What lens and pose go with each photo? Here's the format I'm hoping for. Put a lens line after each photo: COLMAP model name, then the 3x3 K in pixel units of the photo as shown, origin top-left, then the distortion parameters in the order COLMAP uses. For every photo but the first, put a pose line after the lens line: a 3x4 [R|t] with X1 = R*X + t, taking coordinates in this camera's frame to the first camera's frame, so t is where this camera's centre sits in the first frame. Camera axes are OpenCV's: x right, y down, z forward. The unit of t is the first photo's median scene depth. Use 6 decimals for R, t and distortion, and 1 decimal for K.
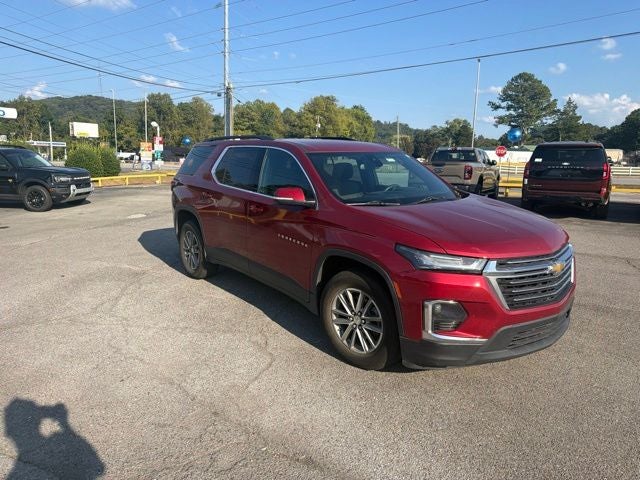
lens RADIAL K [[448.6, 0, 319.0], [0, 448.6, 241.2], [0, 0, 1]] dist [0.047073, -0.060003]
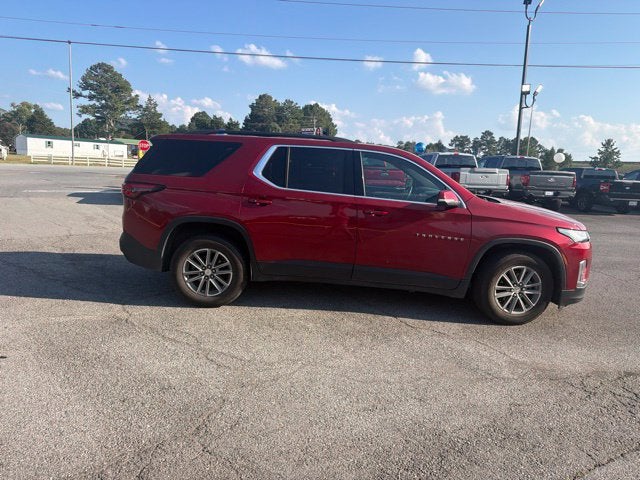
lens RADIAL K [[448.6, 0, 321.9], [0, 448.6, 247.0], [0, 0, 1]] dist [0.047073, -0.060003]
pose [[0.637530, -0.123784, 0.760416, -0.105822], [0.101977, 0.991882, 0.075966, -0.009058], [-0.763647, 0.029114, 0.644978, 0.047751]]
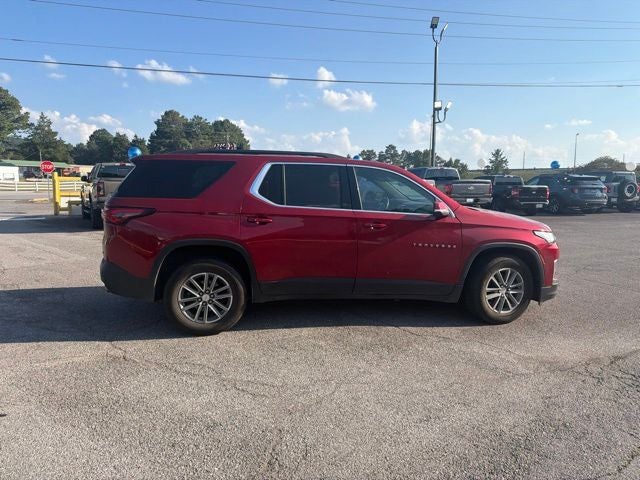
lens RADIAL K [[448.6, 0, 322.3], [0, 448.6, 242.1], [0, 0, 1]] dist [0.047073, -0.060003]
pose [[0.477602, -0.124811, 0.869666, -0.117016], [0.152376, 0.986624, 0.057915, -0.012102], [-0.865262, 0.104856, 0.490232, 0.064597]]
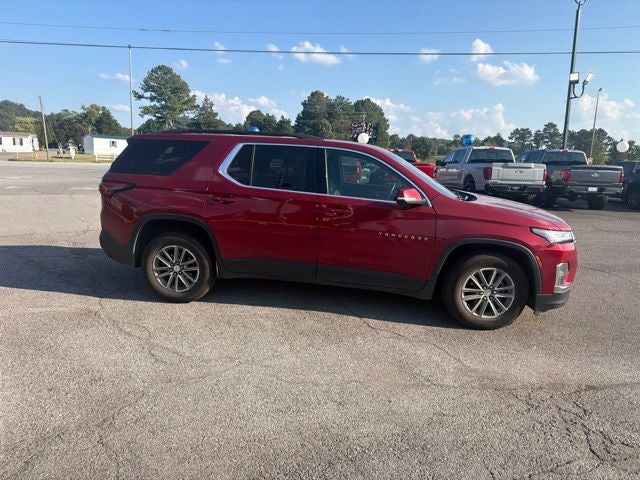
lens RADIAL K [[448.6, 0, 321.5], [0, 448.6, 246.2], [0, 0, 1]] dist [0.047073, -0.060003]
pose [[0.723768, -0.120623, 0.679418, -0.090285], [0.098946, 0.992570, 0.070815, -0.007332], [-0.682912, 0.015972, 0.730326, 0.032611]]
